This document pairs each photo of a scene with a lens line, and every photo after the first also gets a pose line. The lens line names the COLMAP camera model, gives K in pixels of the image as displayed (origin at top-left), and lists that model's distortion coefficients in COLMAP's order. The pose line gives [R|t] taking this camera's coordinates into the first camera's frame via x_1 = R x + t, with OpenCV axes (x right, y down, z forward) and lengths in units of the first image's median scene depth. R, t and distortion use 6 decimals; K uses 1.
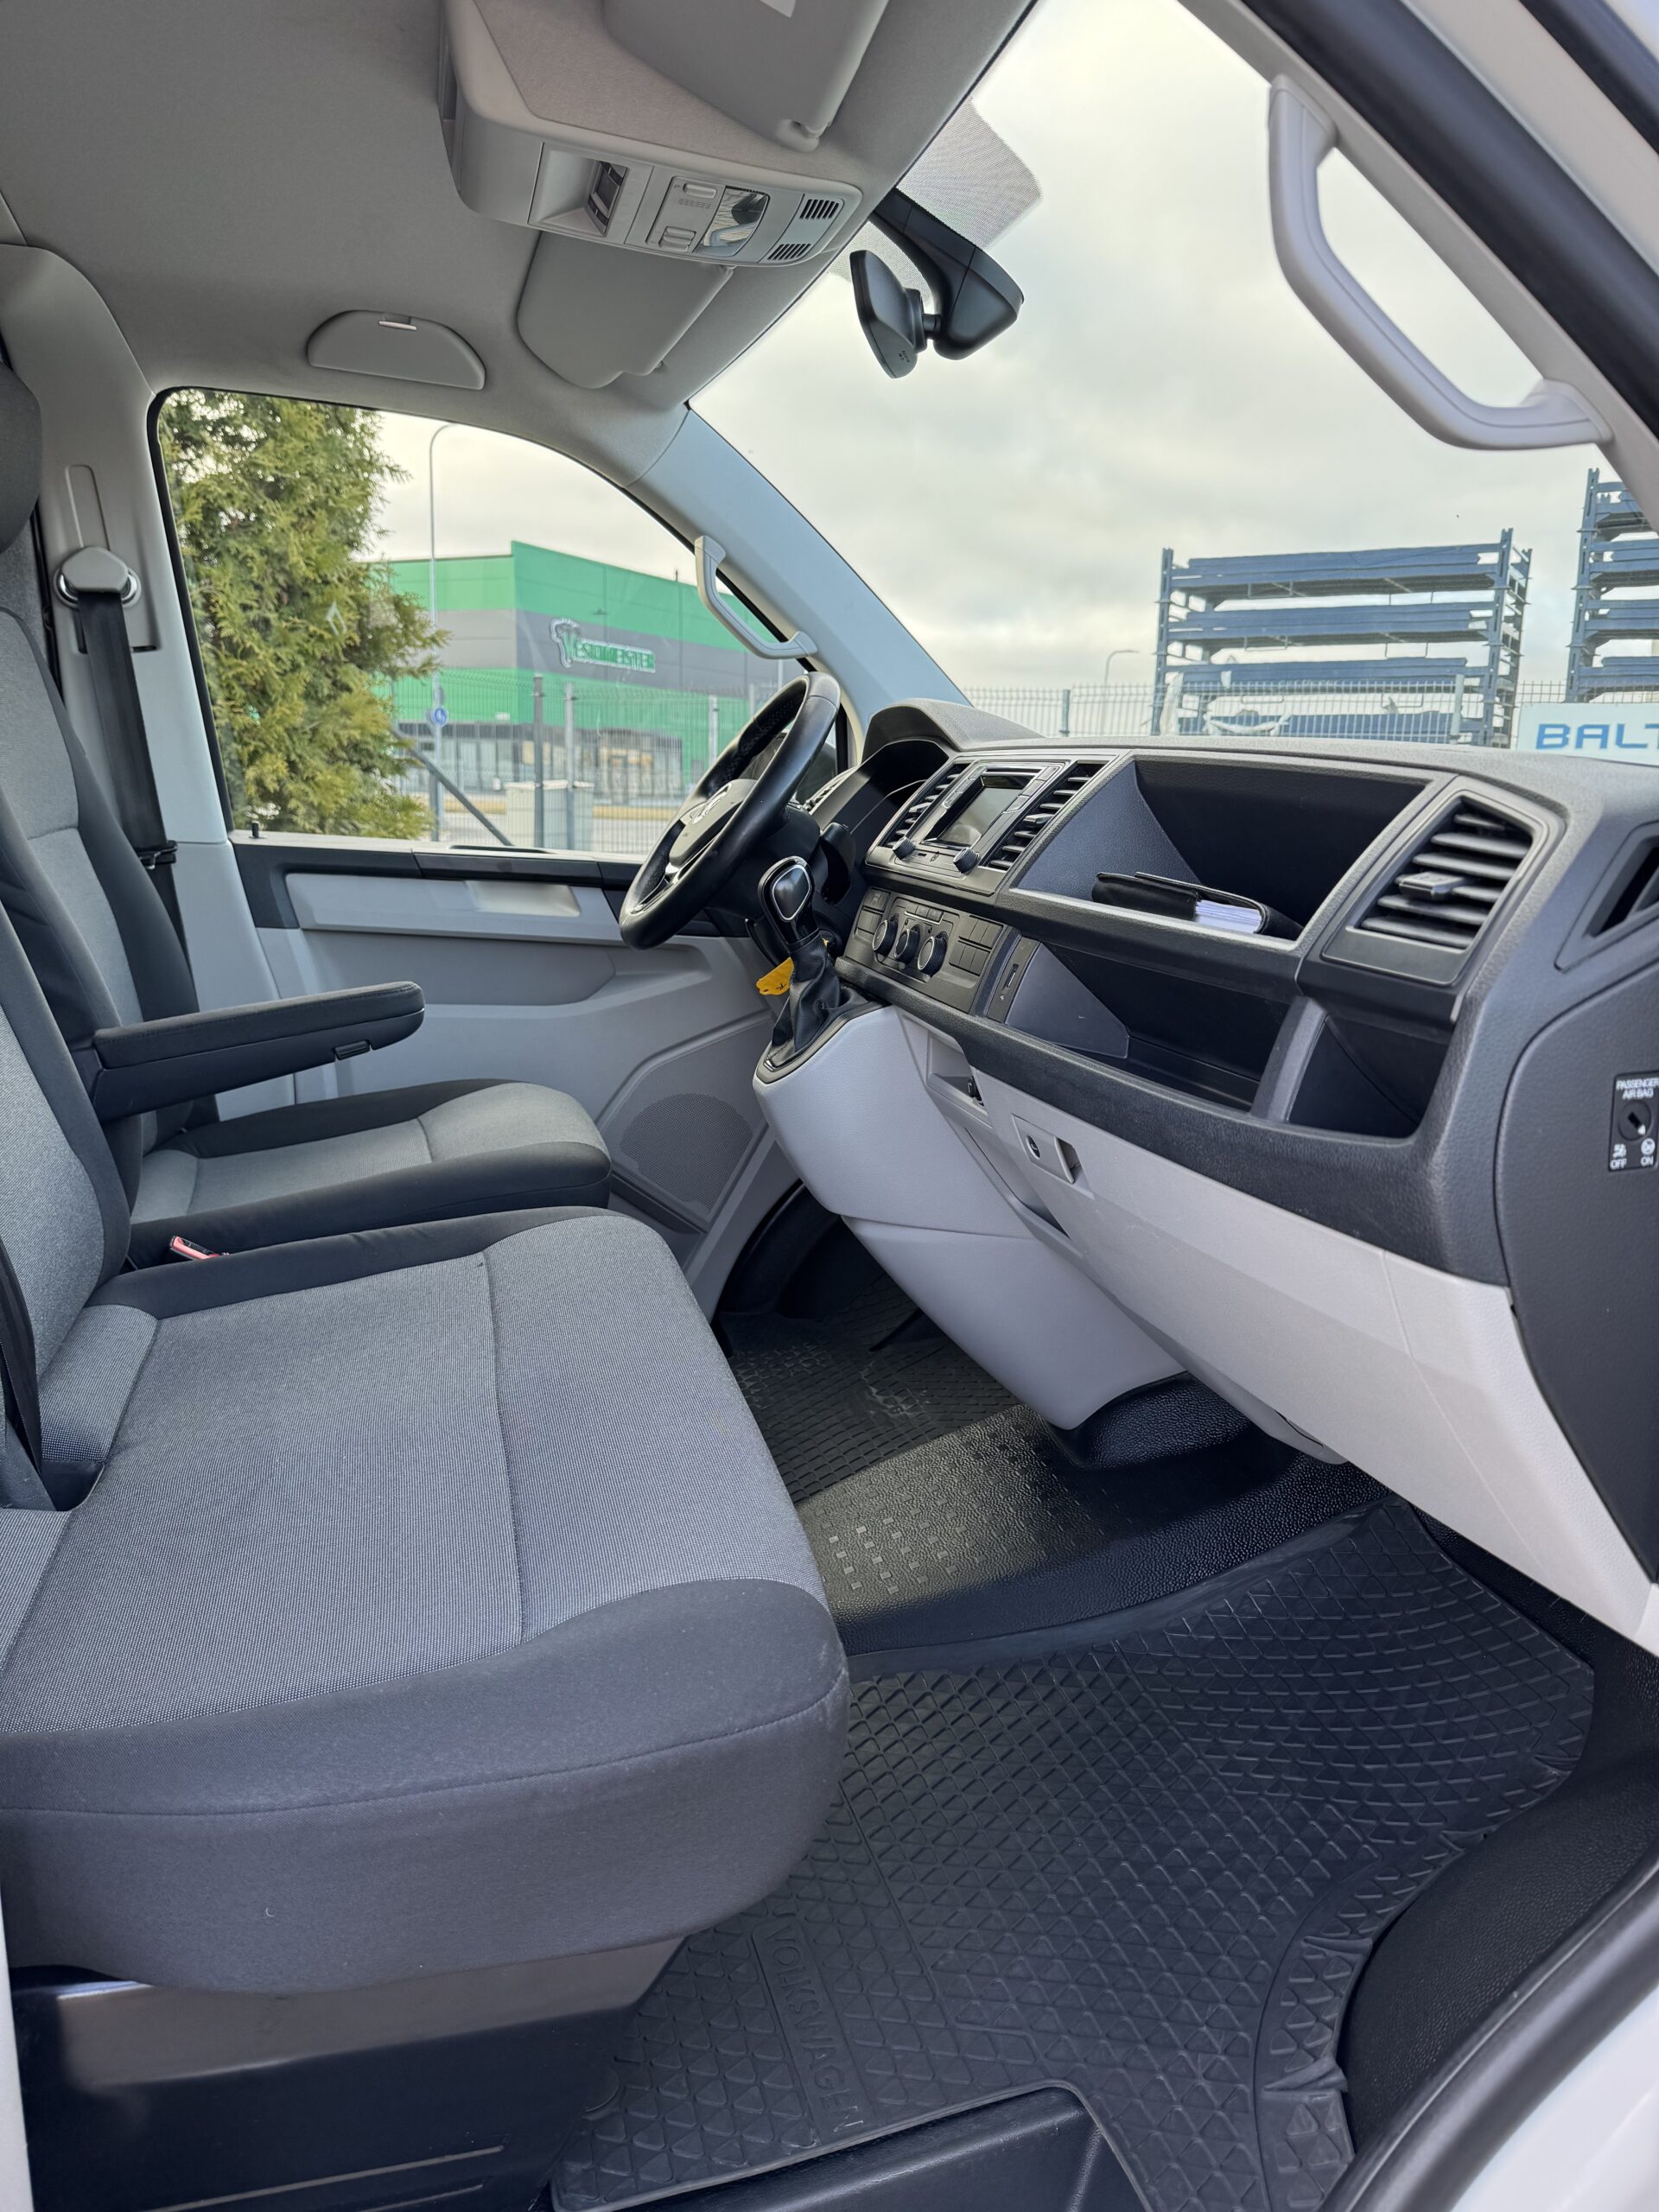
lens RADIAL K [[1743.0, 0, 834.6], [0, 1743.0, 1131.8], [0, 0, 1]] dist [0.102544, -0.234799]
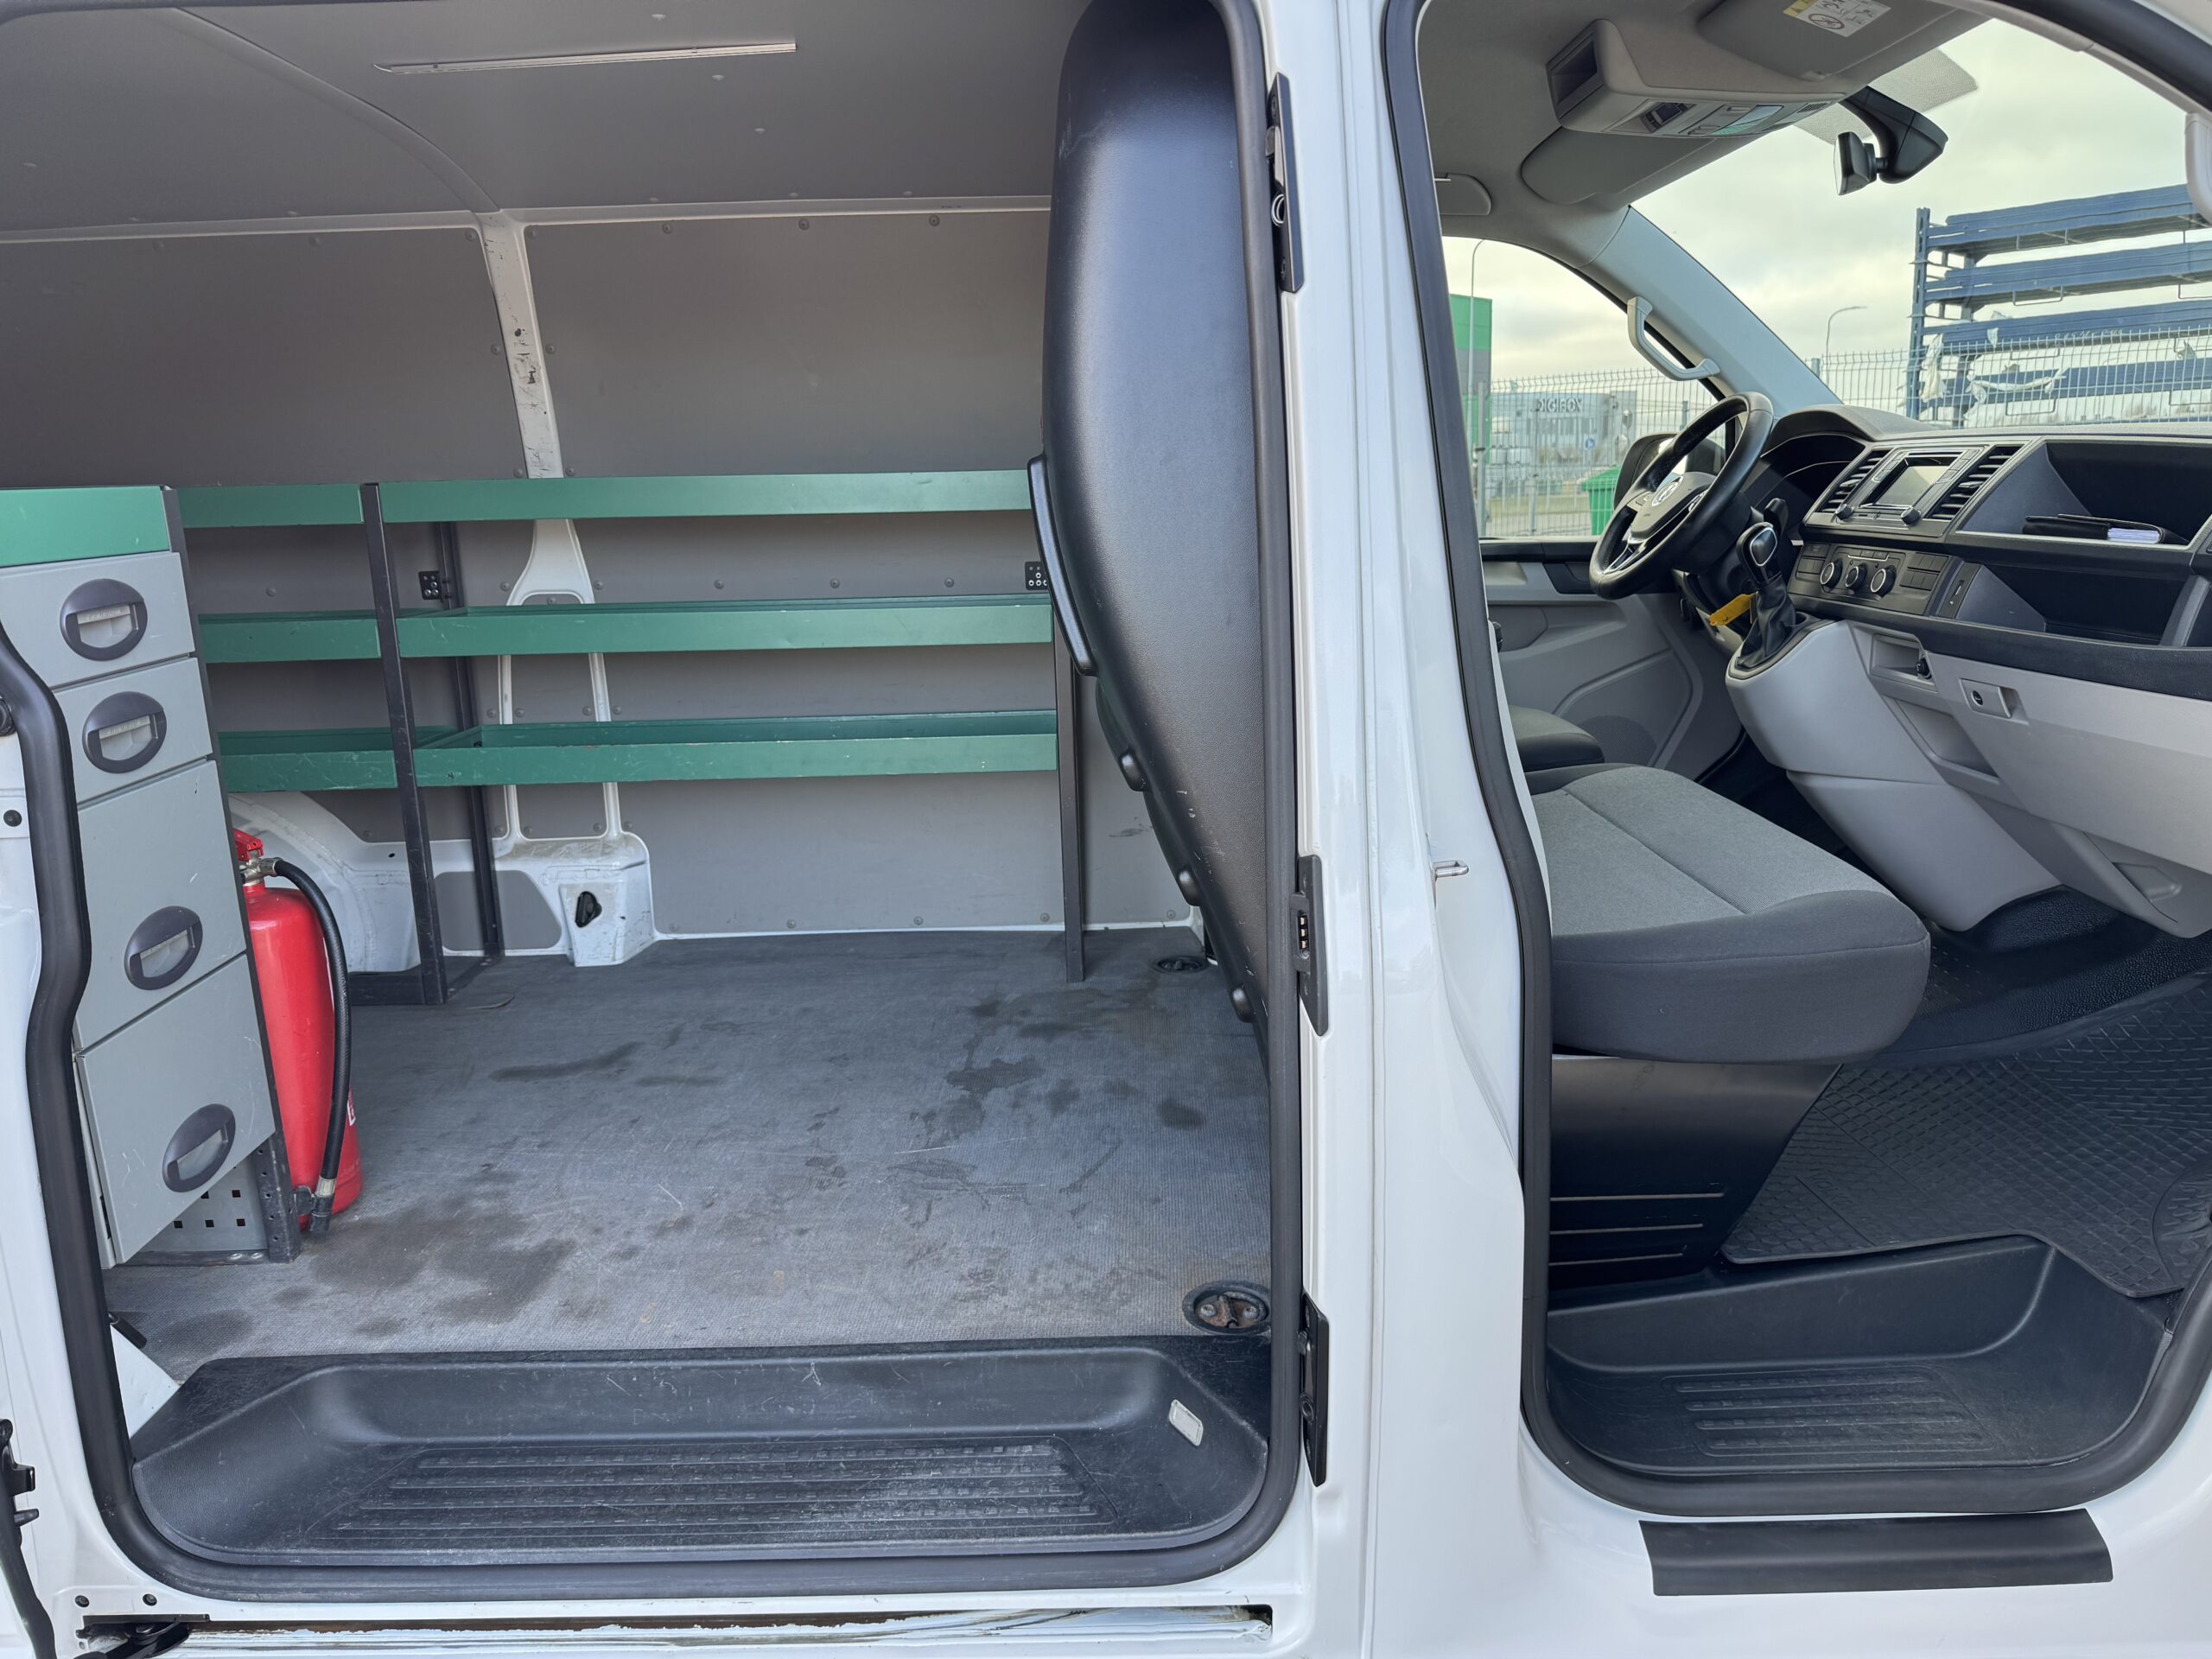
lens RADIAL K [[1588.6, 0, 1106.0], [0, 1588.6, 829.5], [0, 0, 1]] dist [0.001444, -0.022234]
pose [[0.956547, -0.008129, -0.291464, -0.177071], [0.012440, 0.999839, 0.012942, 0.080429], [0.291312, -0.016006, 0.956494, -0.467931]]
